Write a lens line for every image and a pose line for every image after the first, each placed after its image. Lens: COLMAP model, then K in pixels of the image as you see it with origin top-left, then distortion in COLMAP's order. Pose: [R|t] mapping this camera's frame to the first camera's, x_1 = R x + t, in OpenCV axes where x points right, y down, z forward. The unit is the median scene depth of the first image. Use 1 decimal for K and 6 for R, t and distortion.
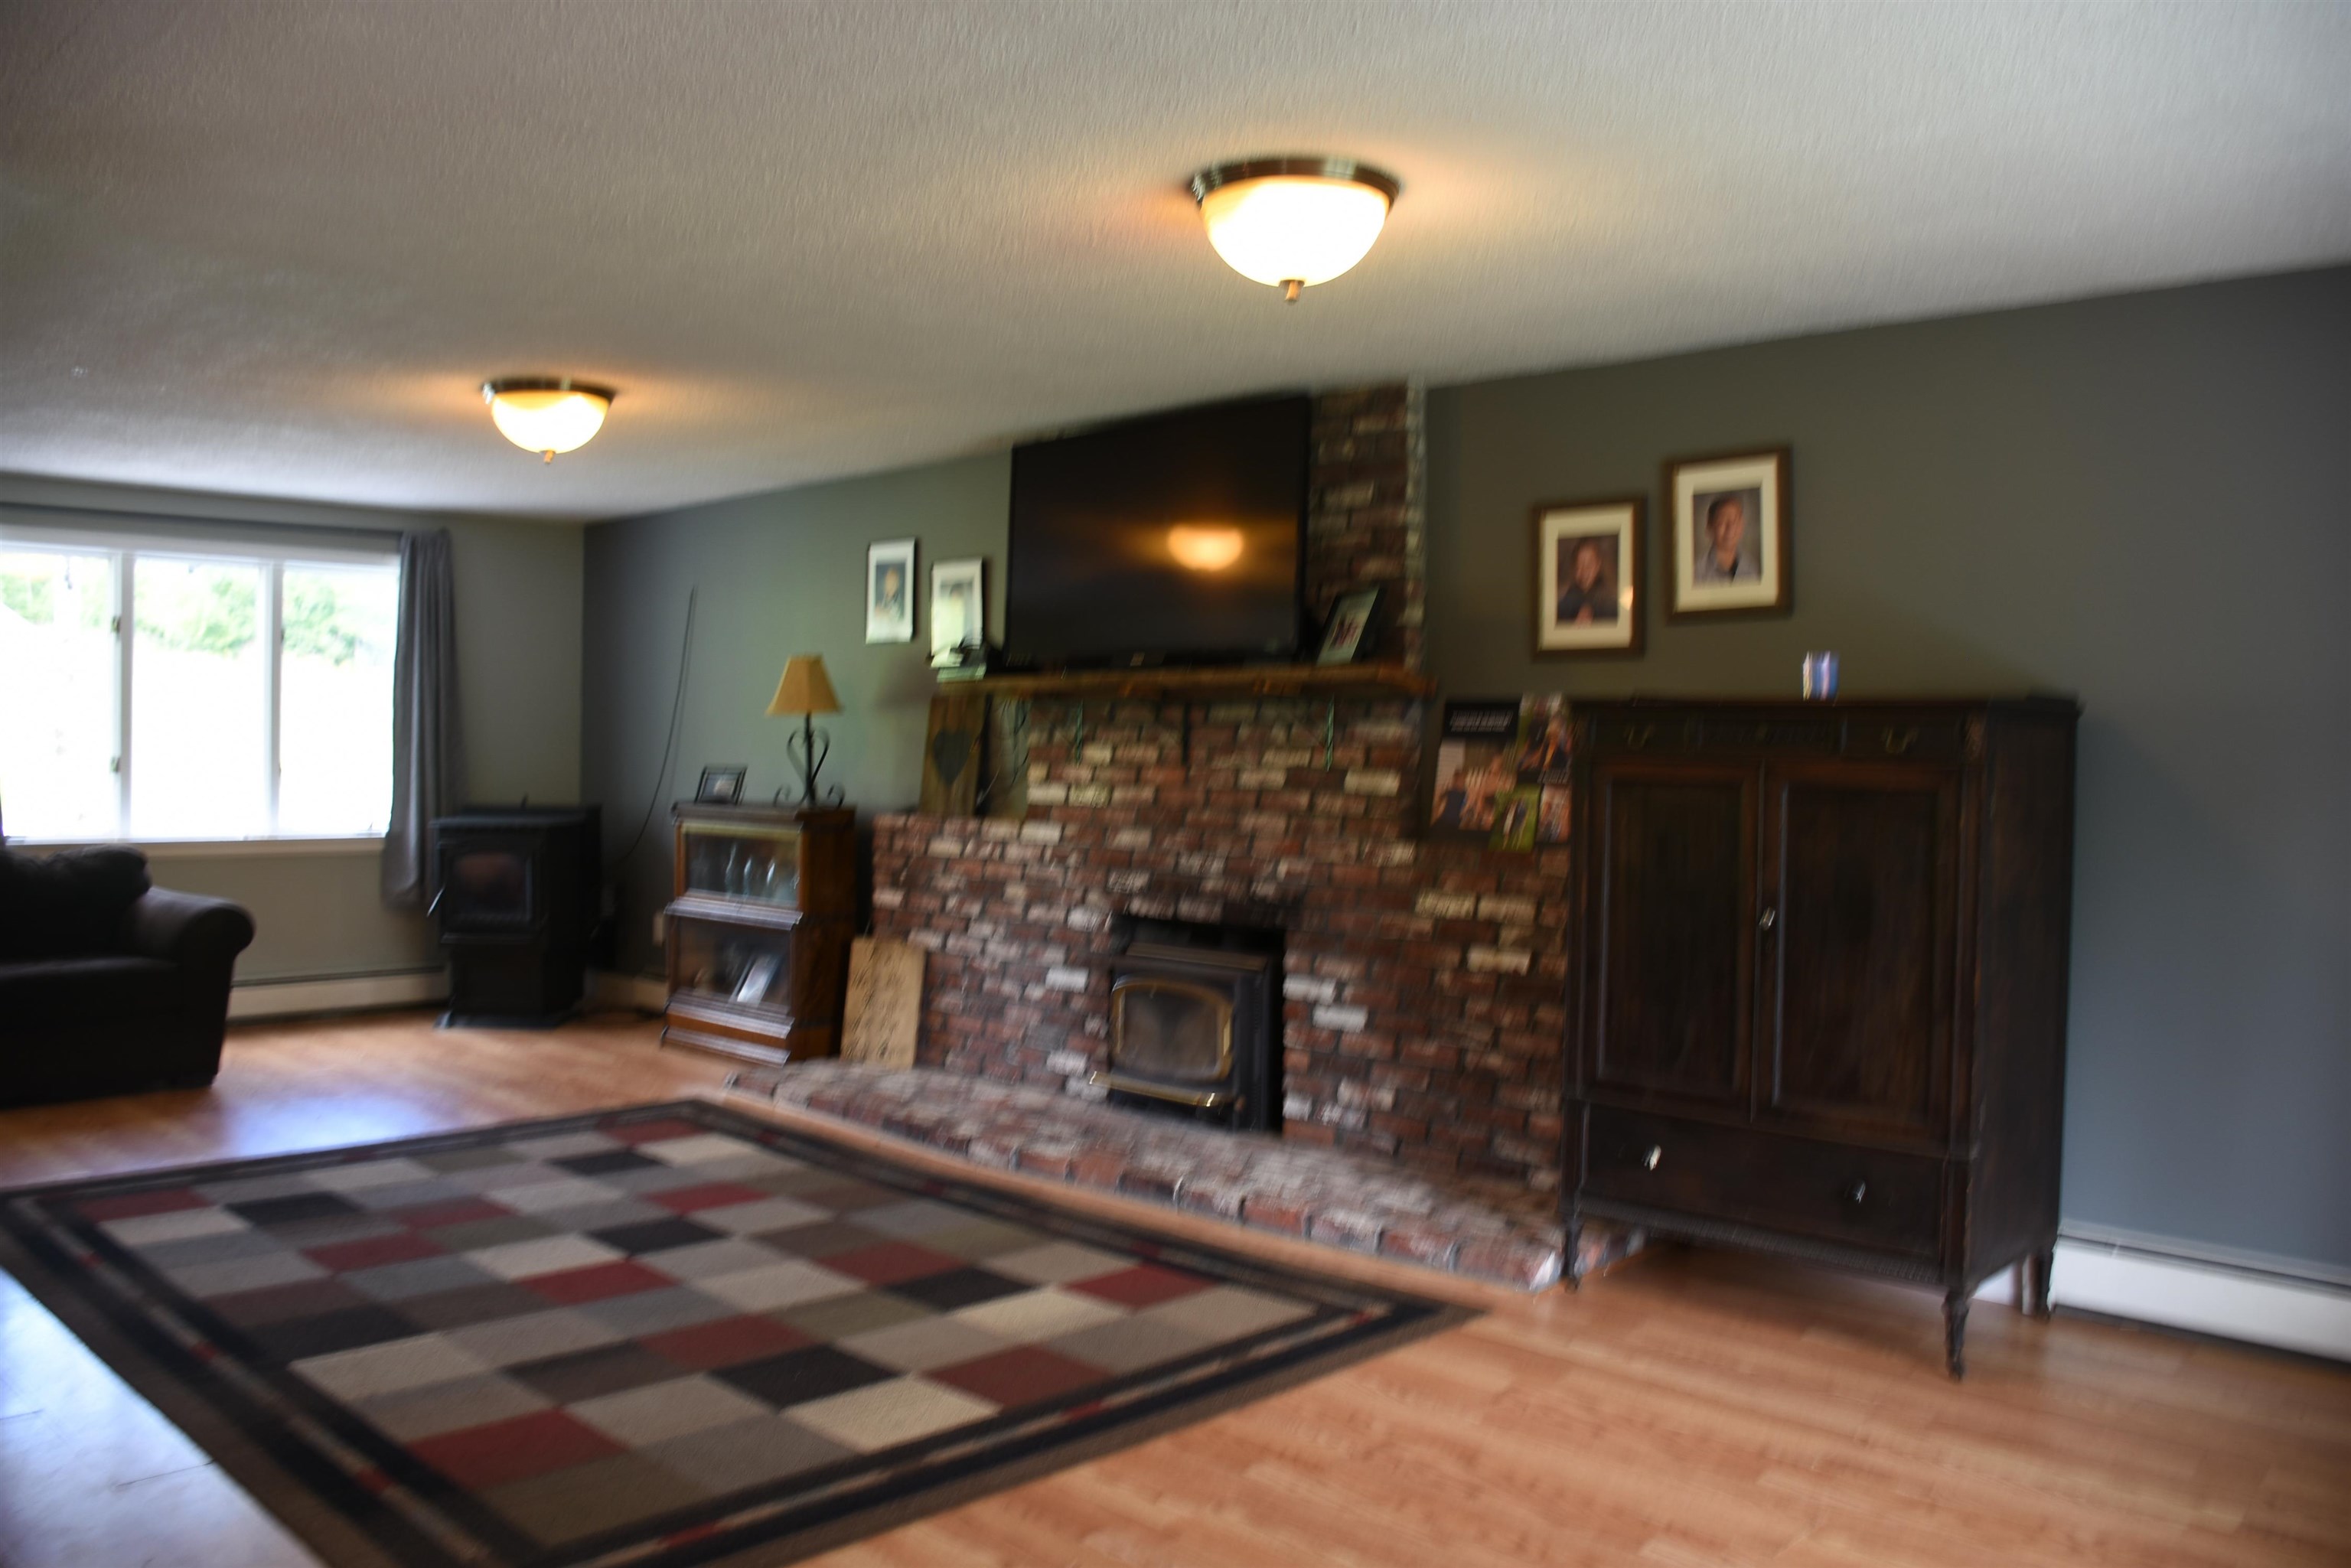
lens RADIAL K [[1834.7, 0, 1162.8], [0, 1834.7, 789.9], [0, 0, 1]] dist [-0.153356, 0.104542]
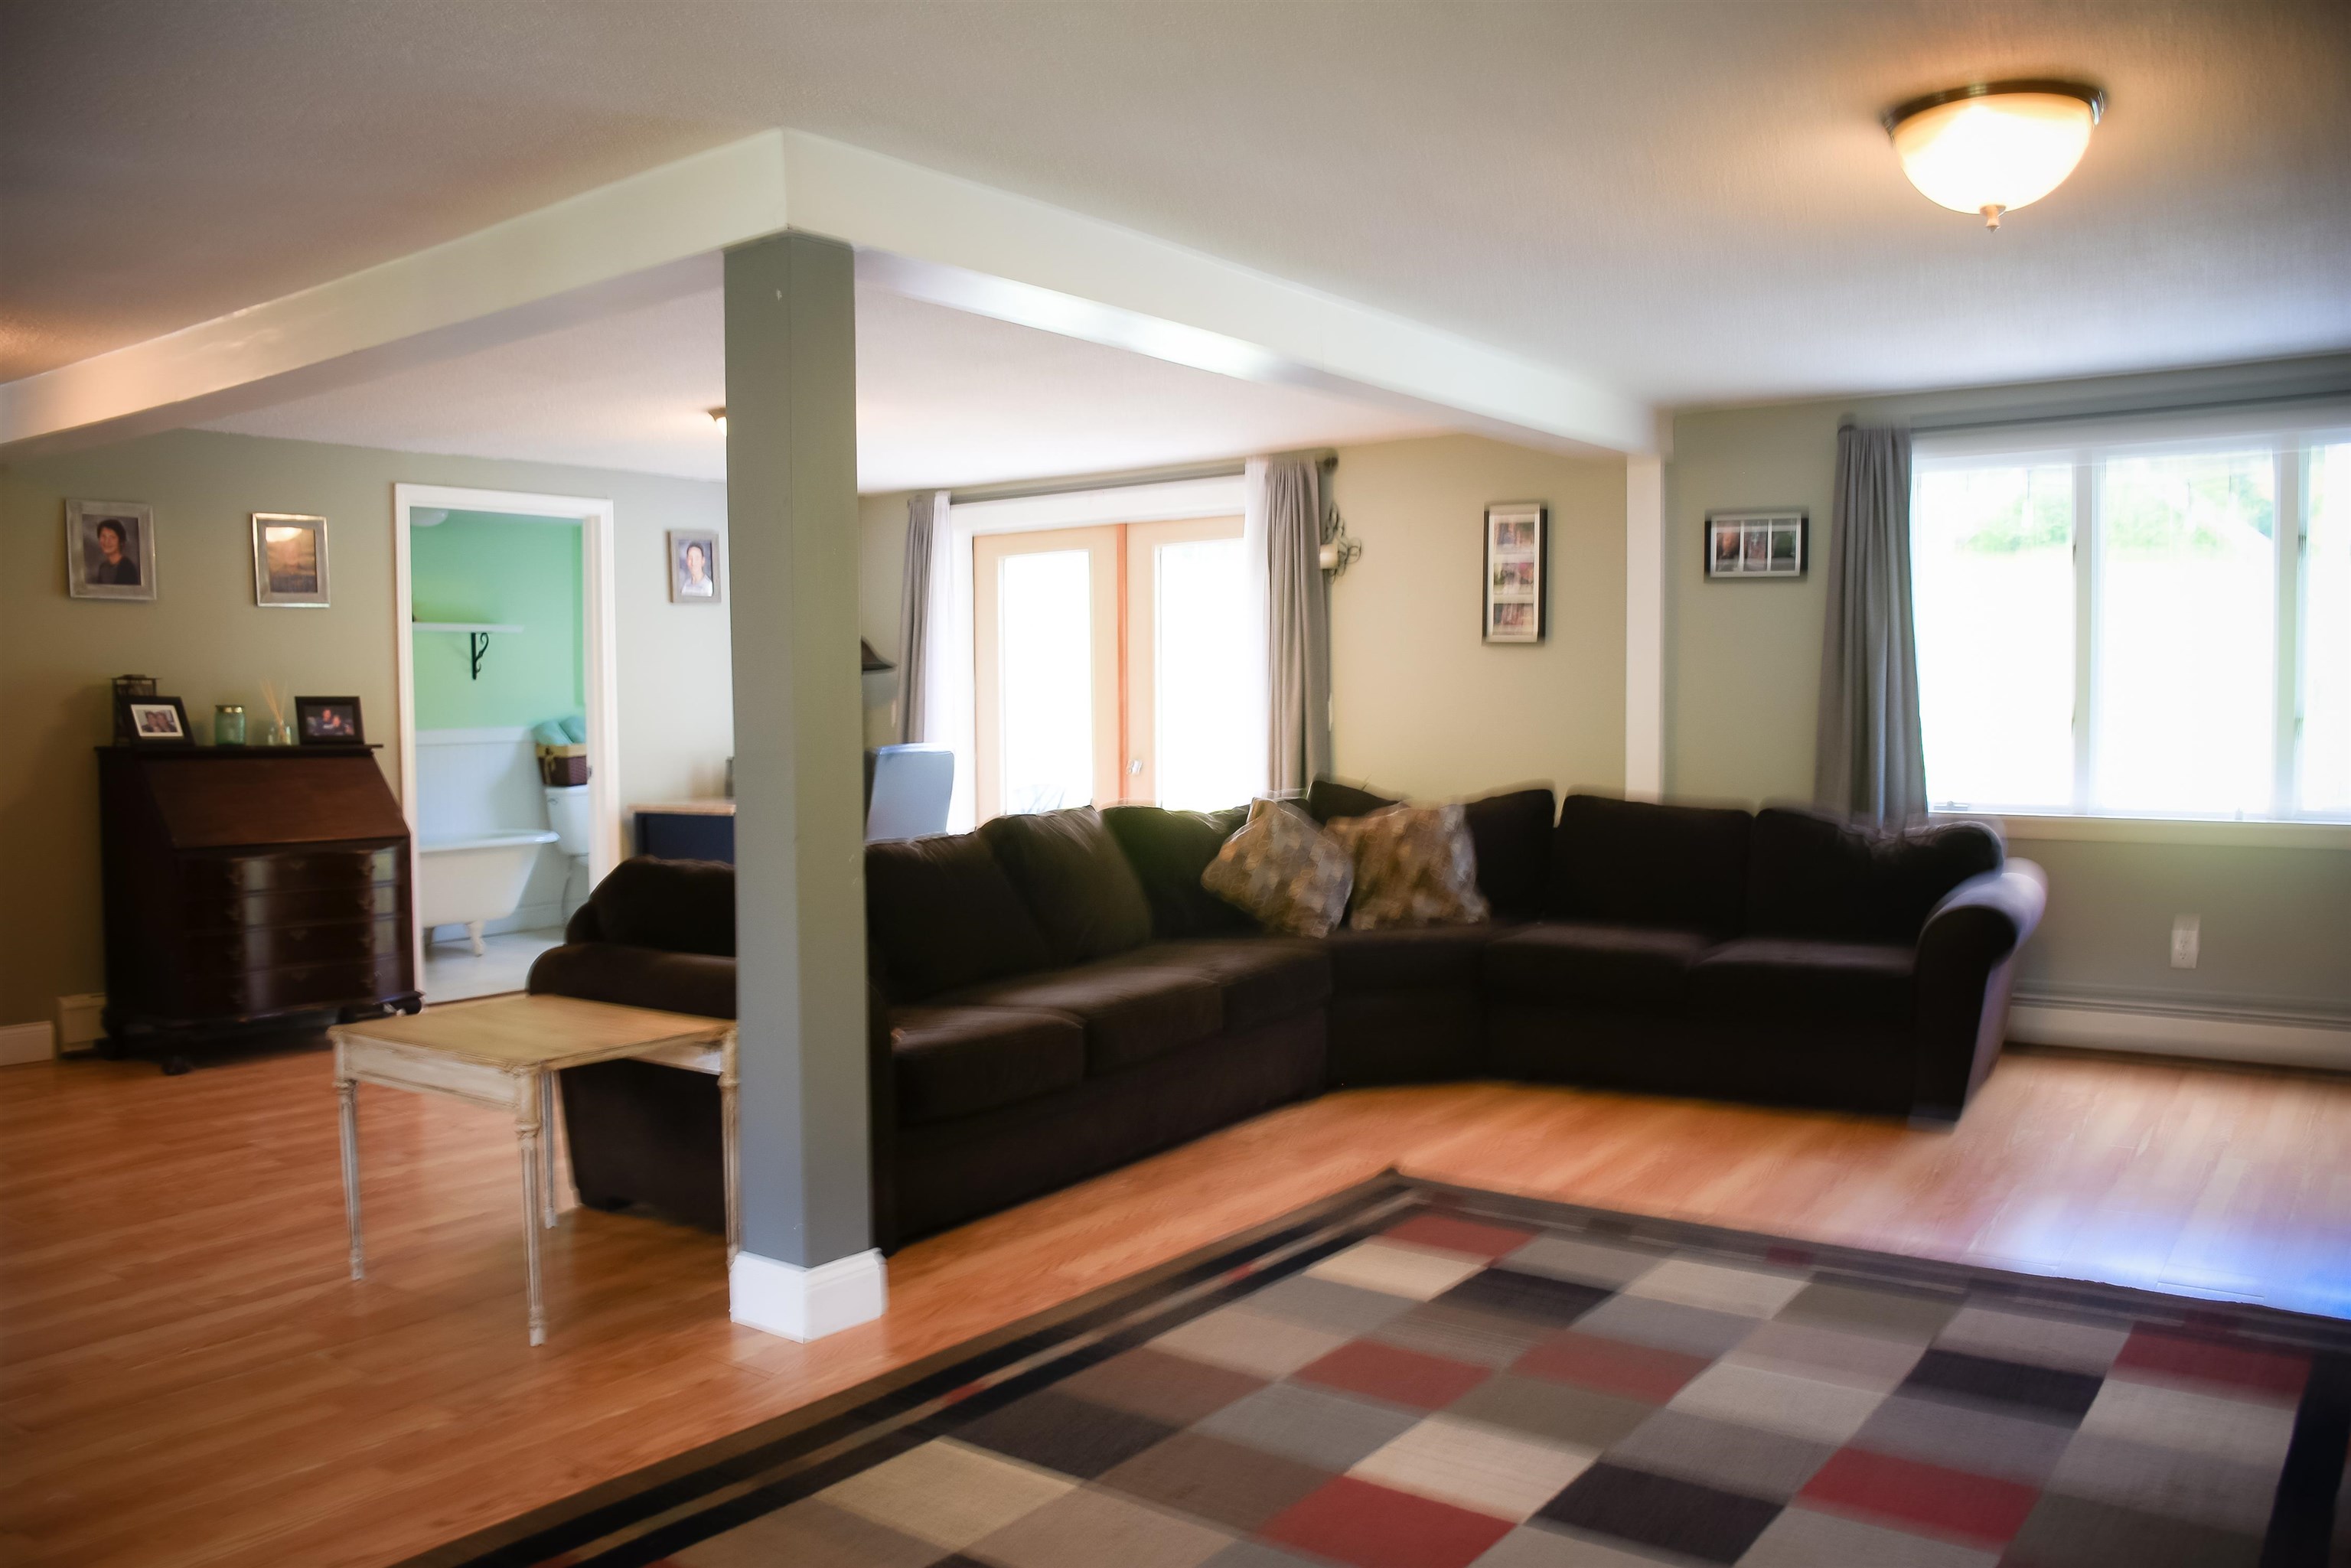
lens RADIAL K [[1834.7, 0, 1174.6], [0, 1834.7, 812.1], [0, 0, 1]] dist [-0.153356, 0.104542]
pose [[0.146880, 0.051629, -0.987806, 0.215514], [-0.016719, 0.998624, 0.049708, -0.007874], [0.989013, 0.009214, 0.147541, 0.616438]]
